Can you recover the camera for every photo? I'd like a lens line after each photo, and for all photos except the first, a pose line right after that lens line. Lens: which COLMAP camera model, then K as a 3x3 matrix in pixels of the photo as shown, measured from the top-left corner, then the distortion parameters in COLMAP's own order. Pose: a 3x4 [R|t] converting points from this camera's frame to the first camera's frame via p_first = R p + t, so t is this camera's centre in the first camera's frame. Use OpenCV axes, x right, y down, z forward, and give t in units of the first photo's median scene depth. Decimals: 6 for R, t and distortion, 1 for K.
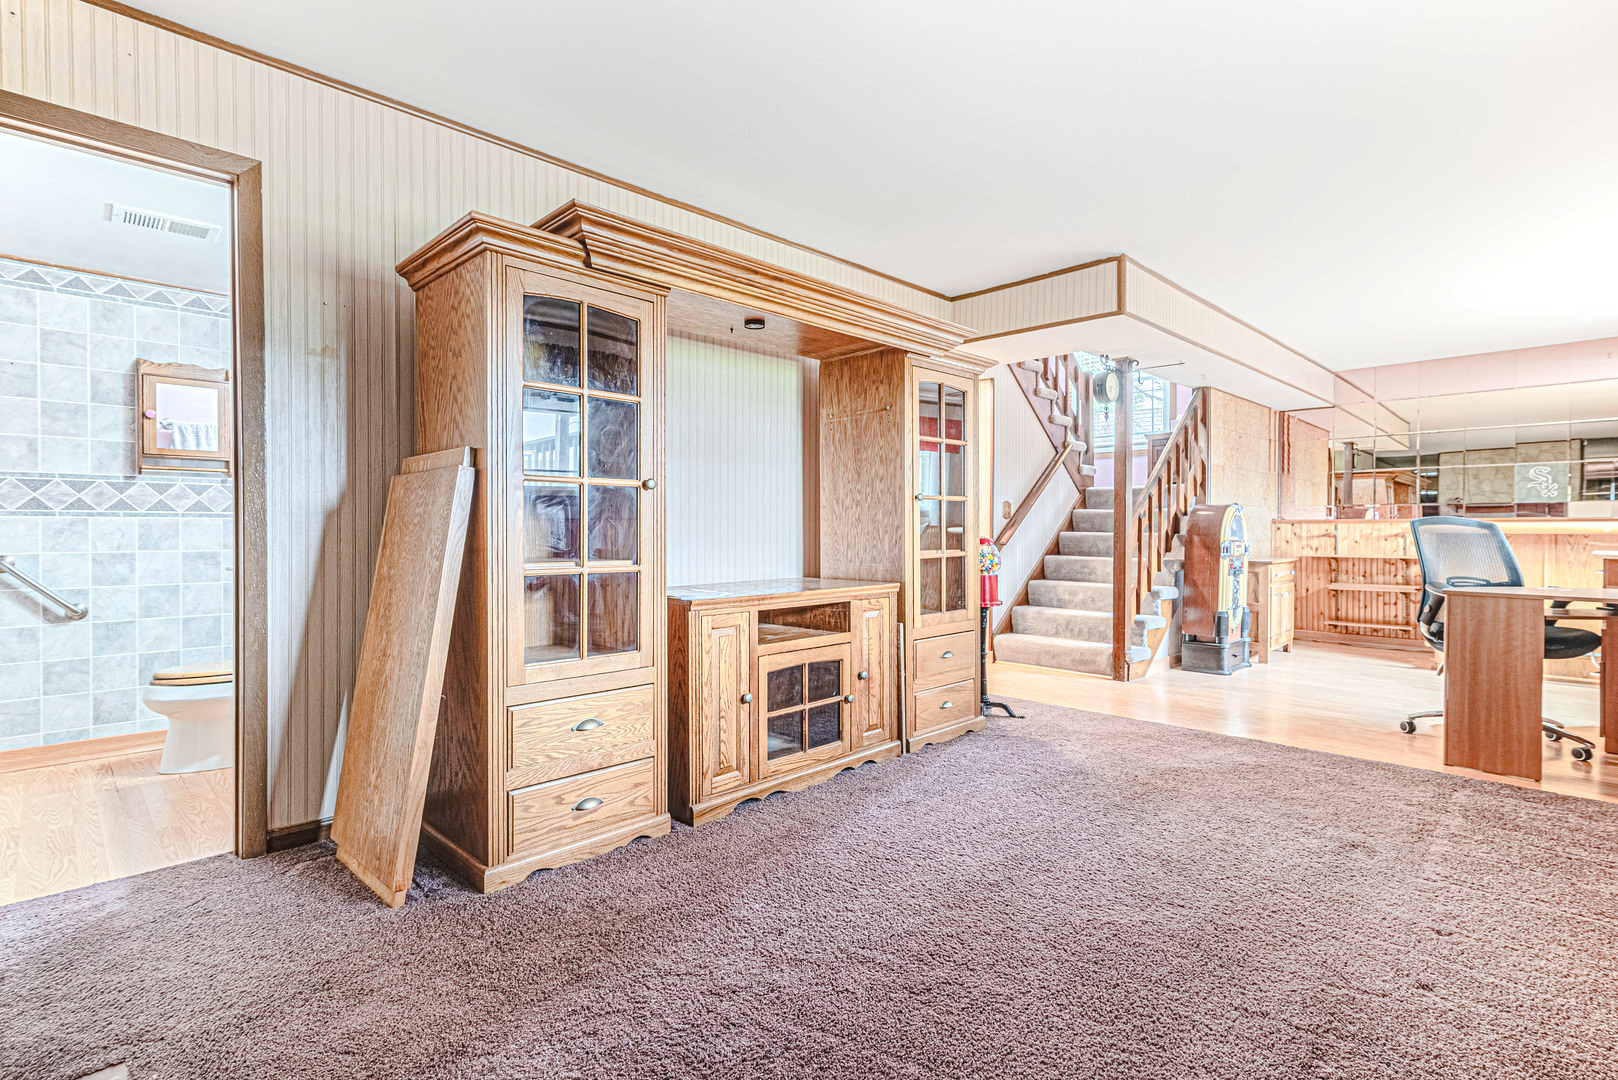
lens RADIAL K [[805.2, 0, 810.0], [0, 805.2, 540.2], [0, 0, 1]] dist [-0.000093, -0.000017]
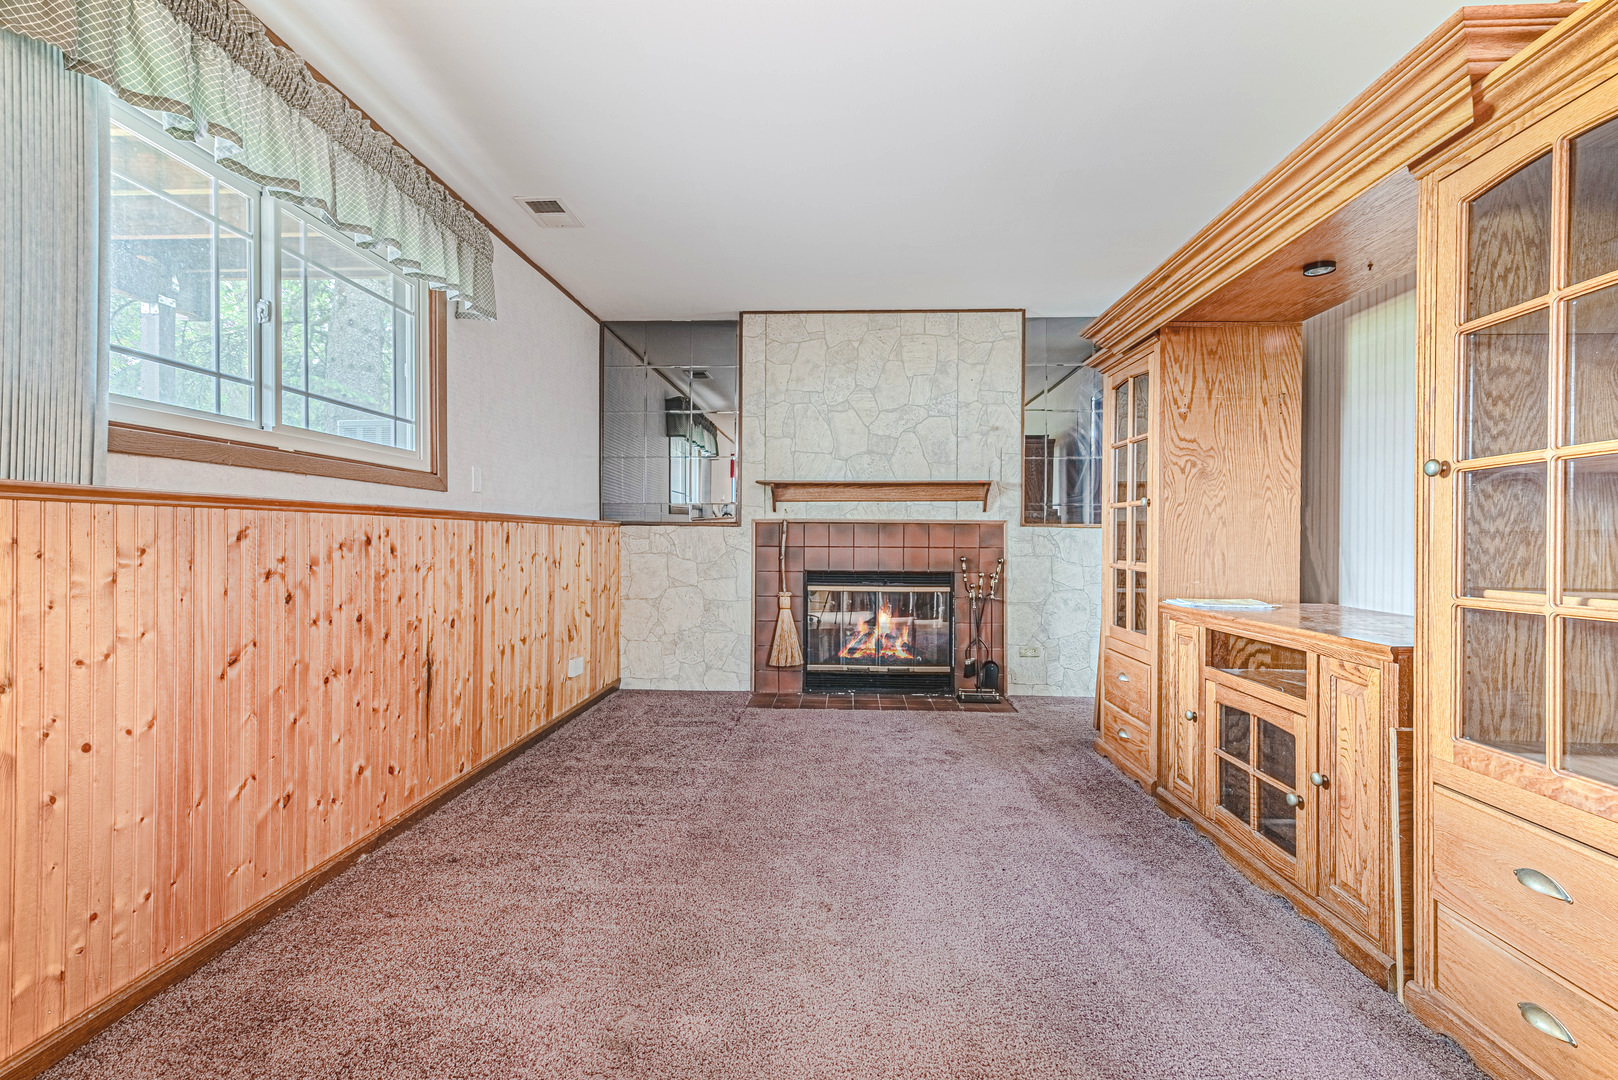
lens RADIAL K [[729.3, 0, 808.3], [0, 729.3, 536.6], [0, 0, 1]] dist [0.015248, -0.001150]
pose [[-0.738263, -0.006662, -0.674480, 0.346125], [-0.018963, 0.999761, 0.010882, -0.006814], [0.674246, 0.020824, -0.738213, 0.547745]]
